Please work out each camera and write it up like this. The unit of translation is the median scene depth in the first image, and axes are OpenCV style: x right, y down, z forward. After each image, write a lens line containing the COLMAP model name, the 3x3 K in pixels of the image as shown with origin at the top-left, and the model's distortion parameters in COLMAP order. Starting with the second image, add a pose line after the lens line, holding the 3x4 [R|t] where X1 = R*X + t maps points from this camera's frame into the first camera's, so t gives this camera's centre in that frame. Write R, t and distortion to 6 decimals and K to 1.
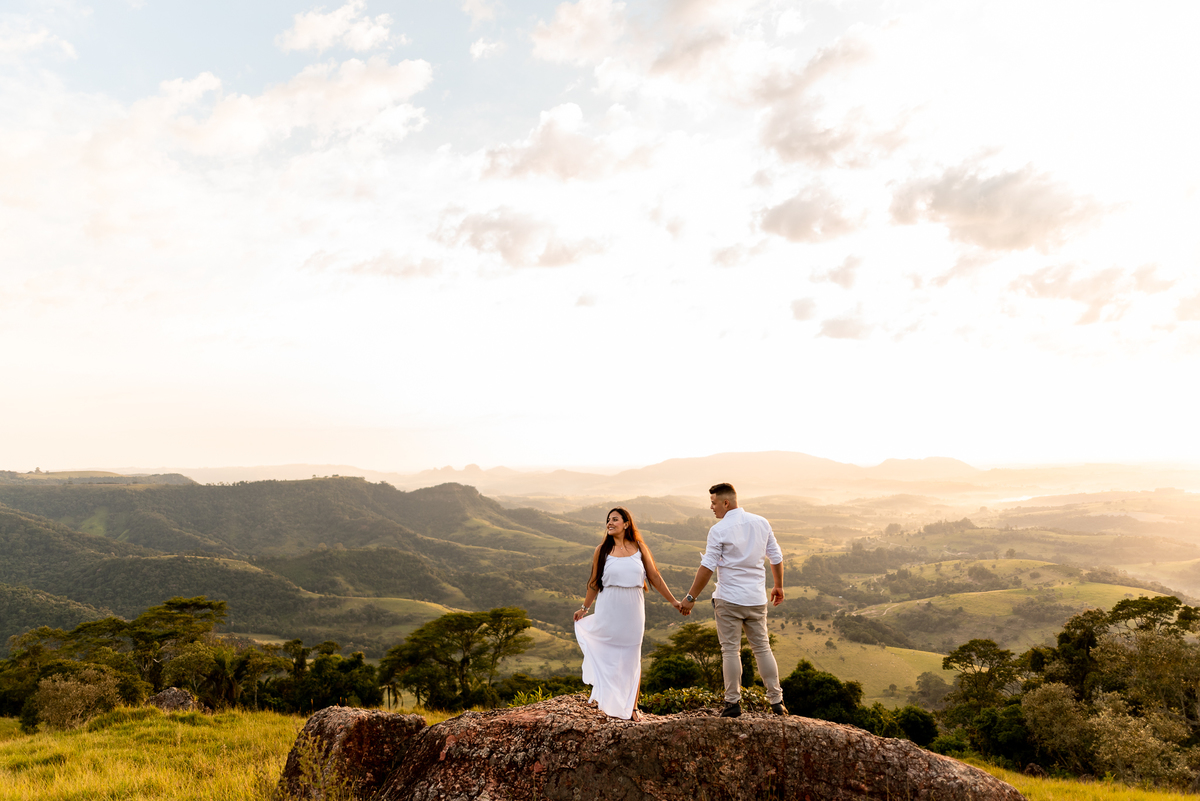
lens RADIAL K [[830.7, 0, 600.0], [0, 830.7, 400.5], [0, 0, 1]] dist [-0.006810, 0.001110]
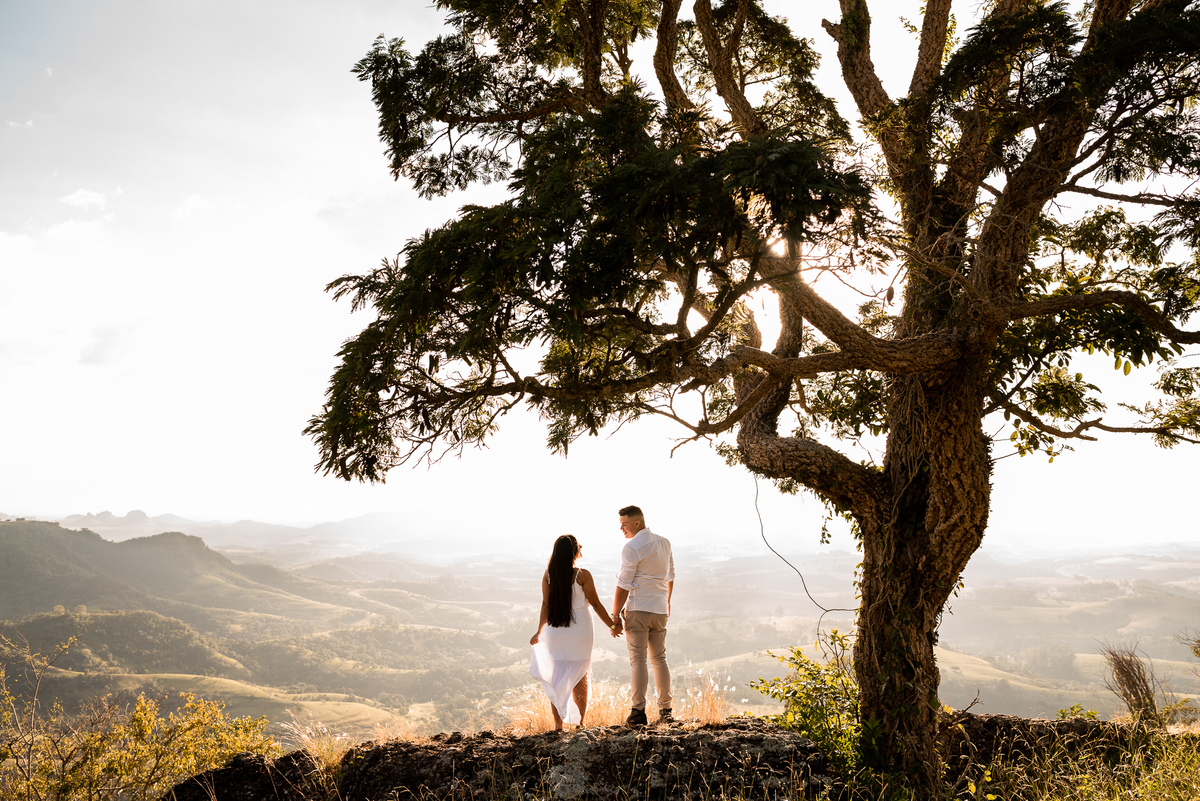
lens RADIAL K [[856.1, 0, 597.9], [0, 856.1, 395.8], [0, 0, 1]] dist [-0.074374, 0.043920]
pose [[0.928204, 0.078575, 0.363680, -0.122998], [-0.053555, 0.995483, -0.078392, 0.005583], [-0.368197, 0.053287, 0.928220, 0.046309]]
